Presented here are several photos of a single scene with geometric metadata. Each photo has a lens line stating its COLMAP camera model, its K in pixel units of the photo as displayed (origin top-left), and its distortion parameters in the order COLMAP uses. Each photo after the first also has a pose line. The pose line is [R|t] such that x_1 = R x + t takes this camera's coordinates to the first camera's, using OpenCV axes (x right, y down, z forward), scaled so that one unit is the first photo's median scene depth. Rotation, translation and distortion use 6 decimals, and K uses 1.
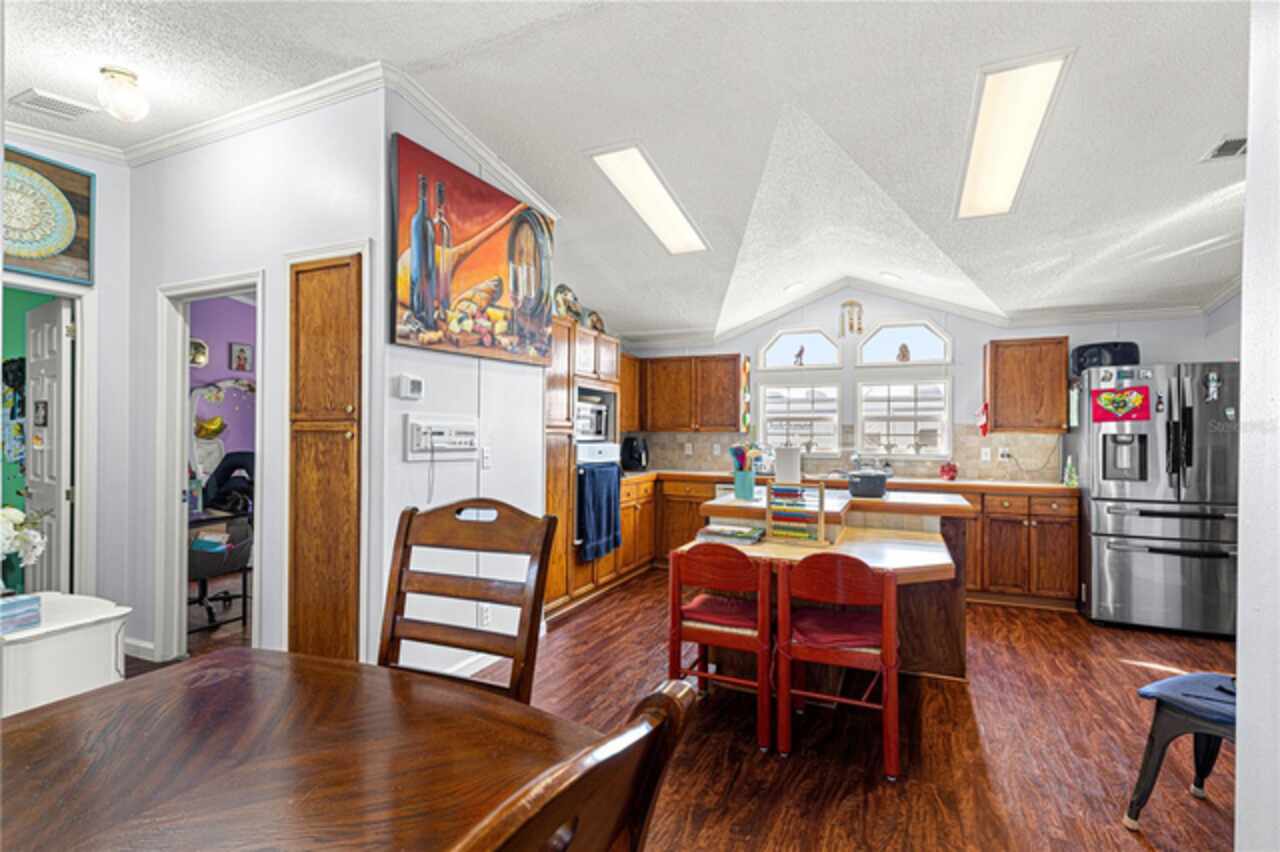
lens RADIAL K [[571.3, 0, 642.8], [0, 571.3, 436.6], [0, 0, 1]] dist [0.008543, -0.002521]
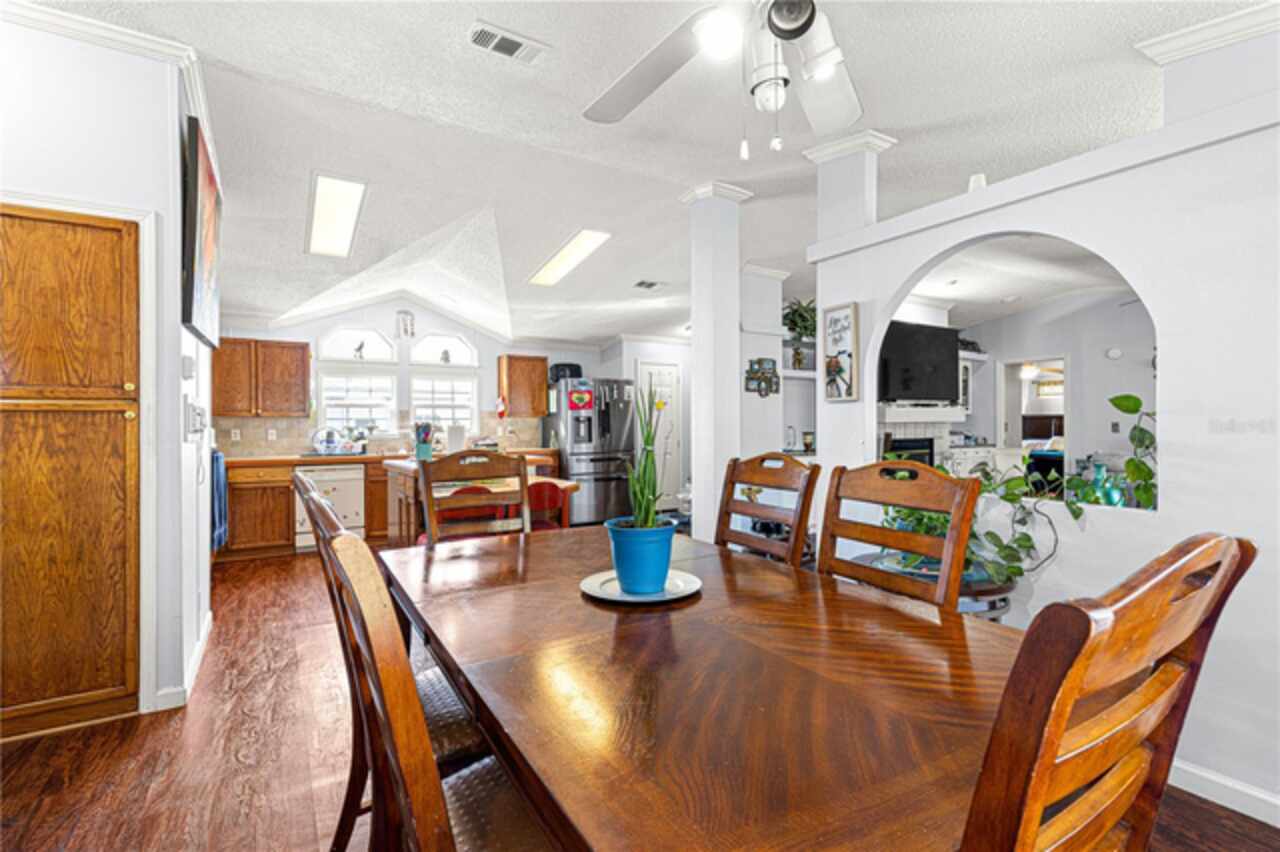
lens RADIAL K [[571.3, 0, 643.1], [0, 571.3, 424.7], [0, 0, 1]] dist [0.008543, -0.002521]
pose [[0.554134, -0.012375, 0.832335, -0.626528], [0.013679, 0.999890, 0.005759, 0.014330], [-0.832315, 0.008194, 0.554243, -0.161546]]
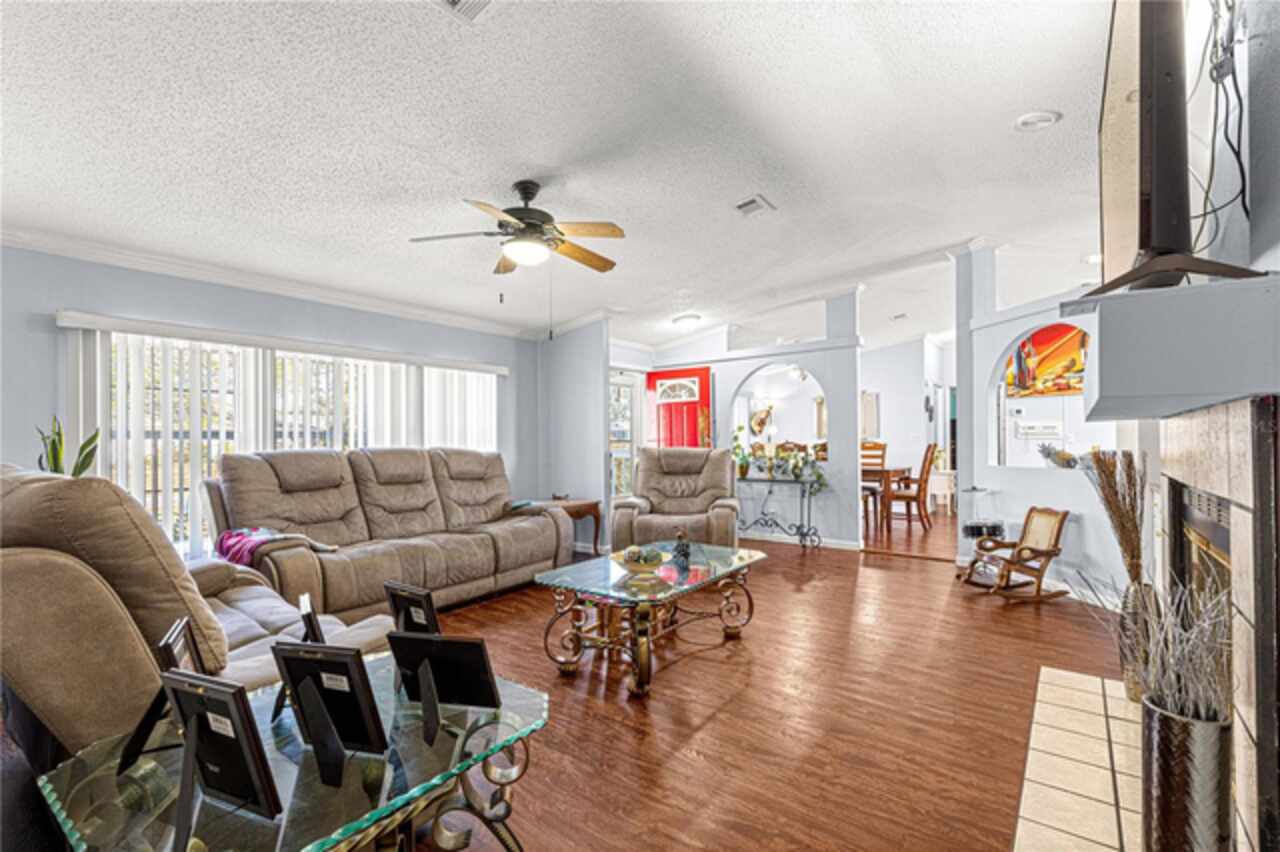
lens RADIAL K [[571.3, 0, 634.9], [0, 571.3, 434.5], [0, 0, 1]] dist [0.008543, -0.002521]
pose [[-0.237960, -0.018872, -0.971091, 2.249872], [-0.001805, 0.999818, -0.018988, 0.067673], [0.971273, -0.002765, -0.237951, -0.142617]]
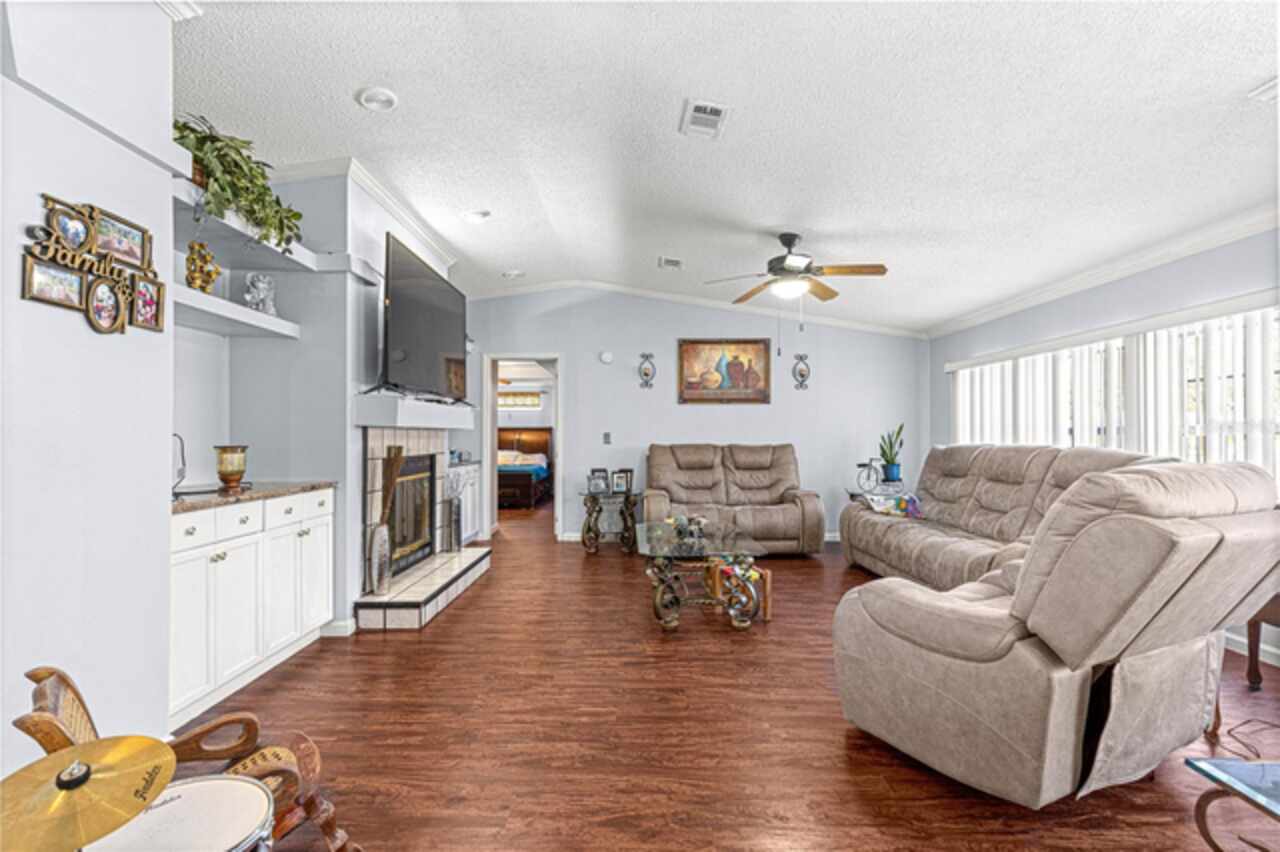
lens RADIAL K [[571.3, 0, 643.6], [0, 571.3, 431.4], [0, 0, 1]] dist [0.008543, -0.002521]
pose [[-0.412117, 0.001713, 0.911129, 0.310047], [0.001633, 0.999998, -0.001141, 0.040454], [-0.911129, 0.001018, -0.412119, 0.251777]]
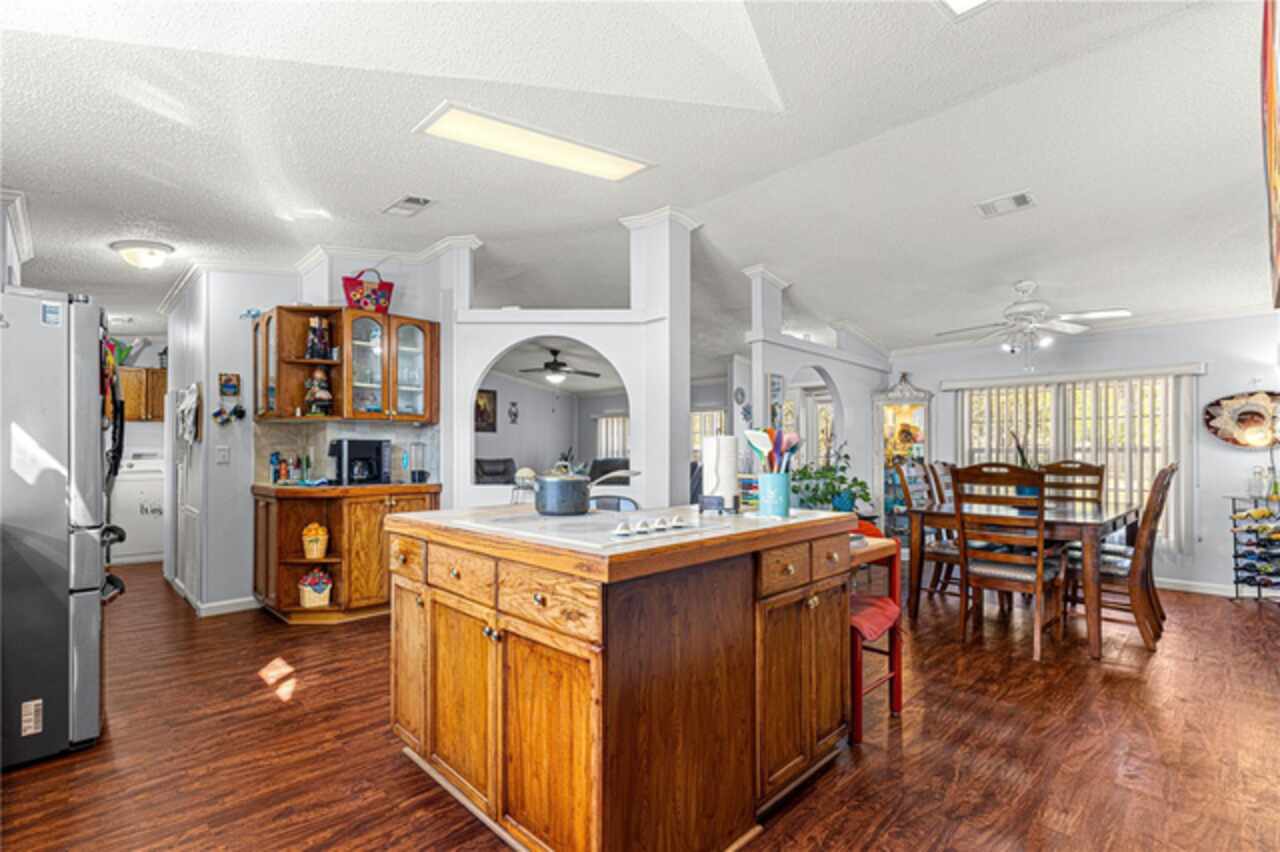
lens RADIAL K [[571.3, 0, 645.8], [0, 571.3, 447.5], [0, 0, 1]] dist [0.008543, -0.002521]
pose [[-0.931967, -0.004277, 0.362518, 0.076503], [-0.006406, 0.999969, -0.004673, 0.032890], [-0.362486, -0.006677, -0.931965, 1.591369]]
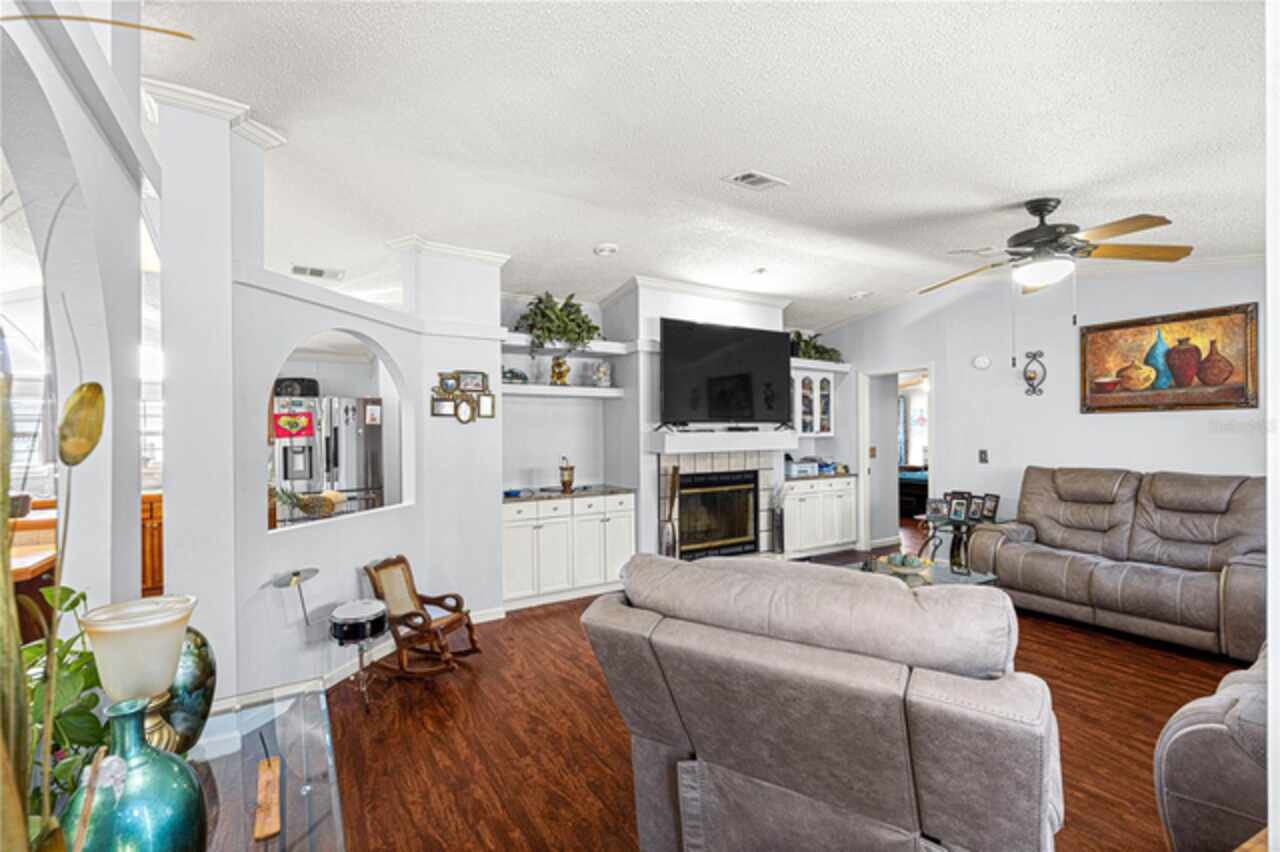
lens RADIAL K [[571.3, 0, 640.2], [0, 571.3, 431.7], [0, 0, 1]] dist [0.008543, -0.002521]
pose [[0.557839, -0.010802, 0.829879, 0.180069], [0.017911, 0.999839, 0.000974, -0.030697], [-0.829756, 0.014321, 0.557943, -0.544628]]
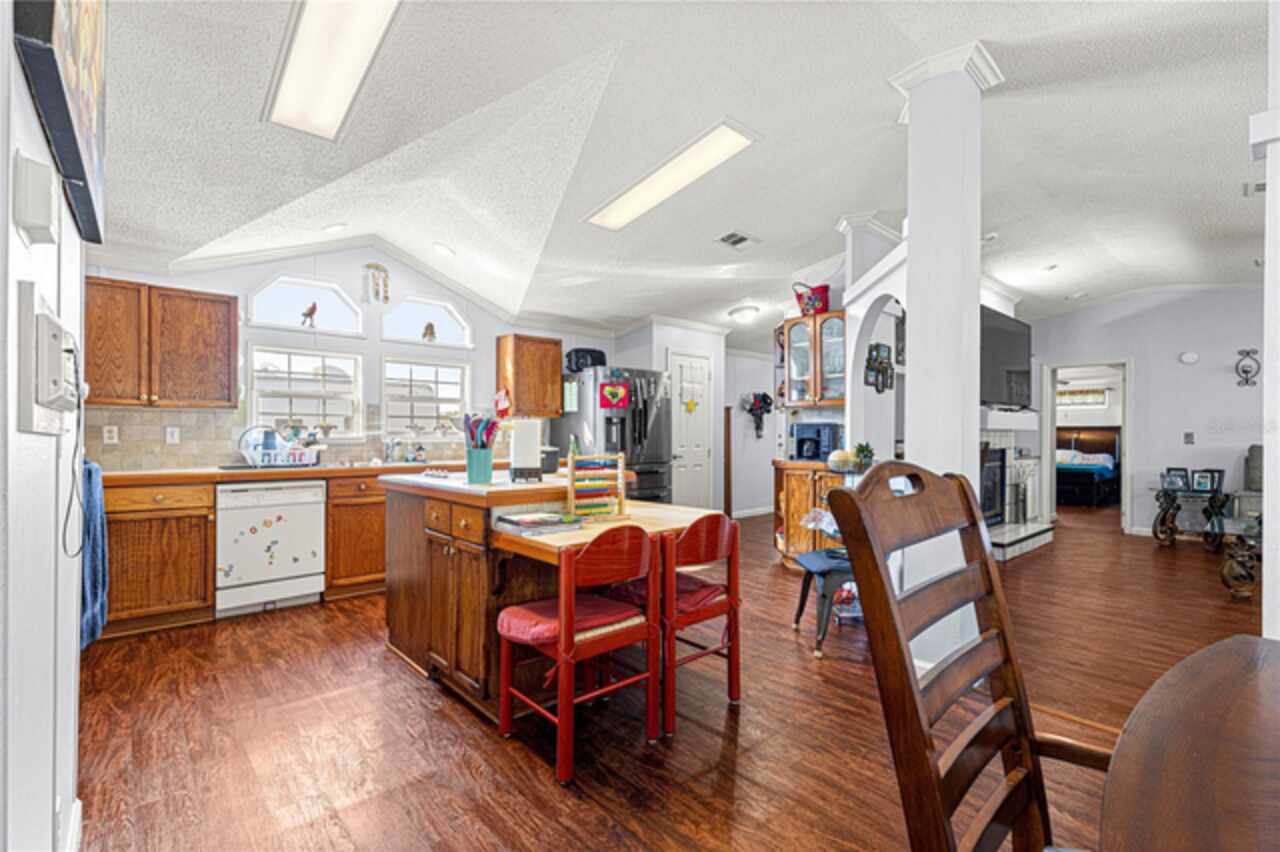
lens RADIAL K [[571.3, 0, 643.6], [0, 571.3, 434.1], [0, 0, 1]] dist [0.008543, -0.002521]
pose [[0.418471, -0.005787, 0.908212, -0.438873], [0.001314, 0.999983, 0.005766, 0.033013], [-0.908229, -0.001220, 0.418471, 0.437771]]
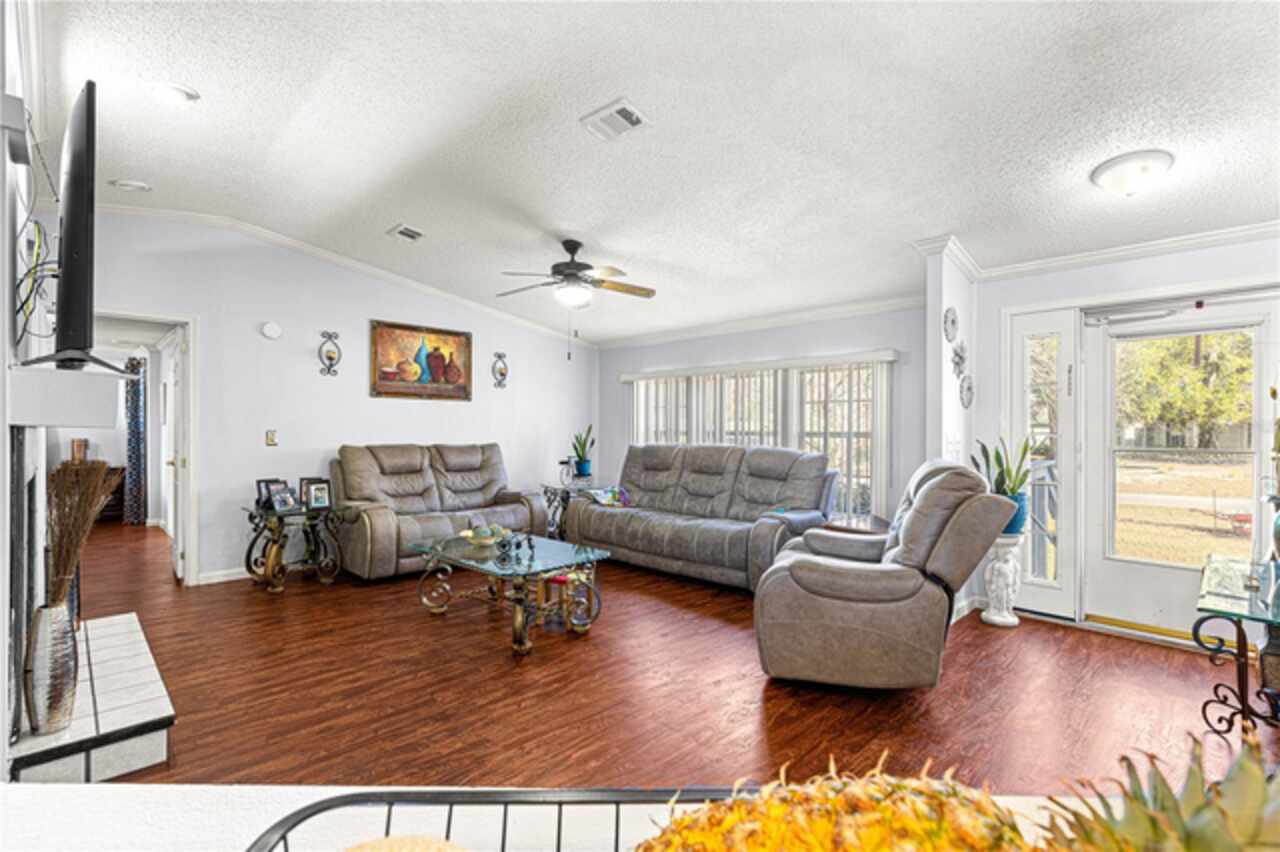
lens RADIAL K [[571.3, 0, 646.6], [0, 571.3, 432.1], [0, 0, 1]] dist [0.008543, -0.002521]
pose [[-0.933214, -0.014119, 0.359044, 0.705443], [-0.011784, 0.999893, 0.008693, 0.022280], [-0.359129, 0.003881, -0.933280, 0.593198]]
